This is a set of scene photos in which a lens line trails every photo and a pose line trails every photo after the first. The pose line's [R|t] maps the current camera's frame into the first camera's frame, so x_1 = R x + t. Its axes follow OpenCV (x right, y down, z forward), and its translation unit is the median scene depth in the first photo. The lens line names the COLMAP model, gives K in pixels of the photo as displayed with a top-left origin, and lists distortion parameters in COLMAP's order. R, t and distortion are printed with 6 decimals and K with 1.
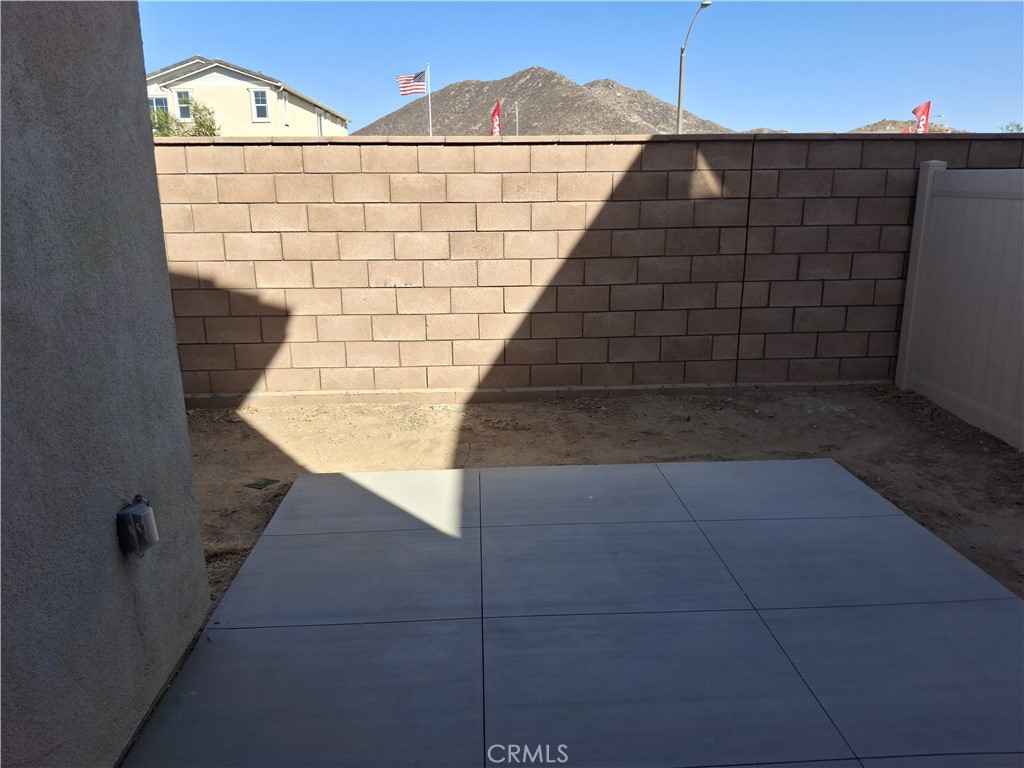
lens RADIAL K [[741.8, 0, 512.0], [0, 741.8, 384.0], [0, 0, 1]] dist [0.001402, 0.000253]
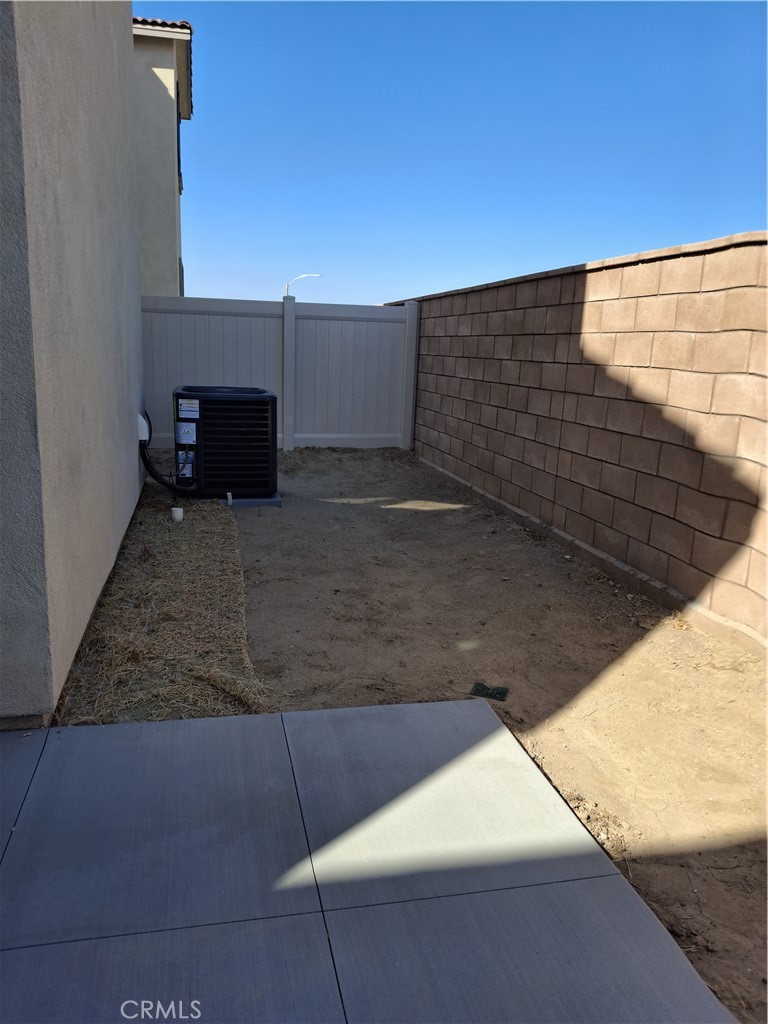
lens RADIAL K [[741.8, 0, 384.0], [0, 741.8, 512.0], [0, 0, 1]] dist [0.001402, 0.000253]
pose [[0.155911, 0.221666, -0.962578, 0.268729], [-0.278604, 0.944798, 0.172445, -0.112478], [0.947666, 0.241292, 0.209061, 0.585501]]
